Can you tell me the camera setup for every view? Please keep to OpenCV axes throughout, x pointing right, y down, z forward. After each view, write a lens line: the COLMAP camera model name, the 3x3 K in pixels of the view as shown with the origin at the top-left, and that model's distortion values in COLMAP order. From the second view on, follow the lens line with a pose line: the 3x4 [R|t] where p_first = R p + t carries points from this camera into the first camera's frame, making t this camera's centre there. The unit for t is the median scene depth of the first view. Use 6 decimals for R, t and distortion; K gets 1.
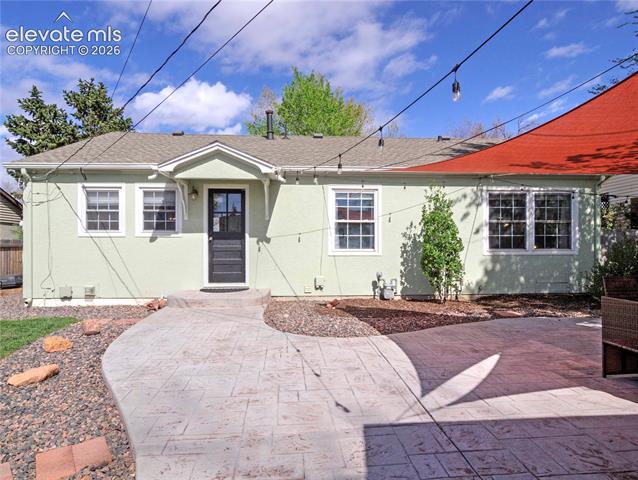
lens RADIAL K [[409.0, 0, 319.3], [0, 409.0, 251.4], [0, 0, 1]] dist [-0.001719, 0.003207]
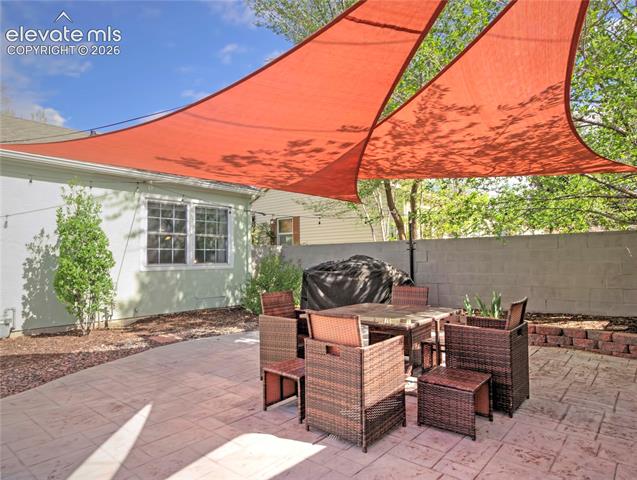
lens RADIAL K [[402.2, 0, 316.3], [0, 402.2, 235.3], [0, 0, 1]] dist [-0.016643, 0.000513]
pose [[0.714845, 0.036494, 0.698330, 0.075215], [0.015892, 0.997532, -0.068398, -0.003569], [-0.699102, 0.059992, 0.712501, 0.135159]]
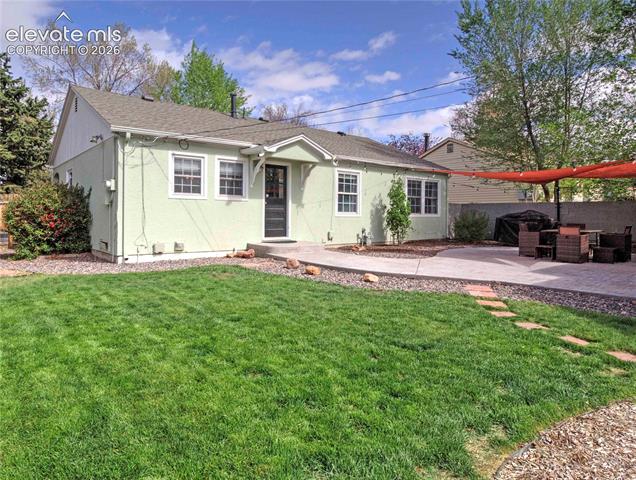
lens RADIAL K [[412.7, 0, 317.7], [0, 412.7, 217.9], [0, 0, 1]] dist [-0.002856, -0.000281]
pose [[0.810091, 0.003453, 0.586294, -0.900323], [-0.003065, 0.999994, -0.001655, 0.017768], [-0.586296, -0.000456, 0.810097, -0.147257]]
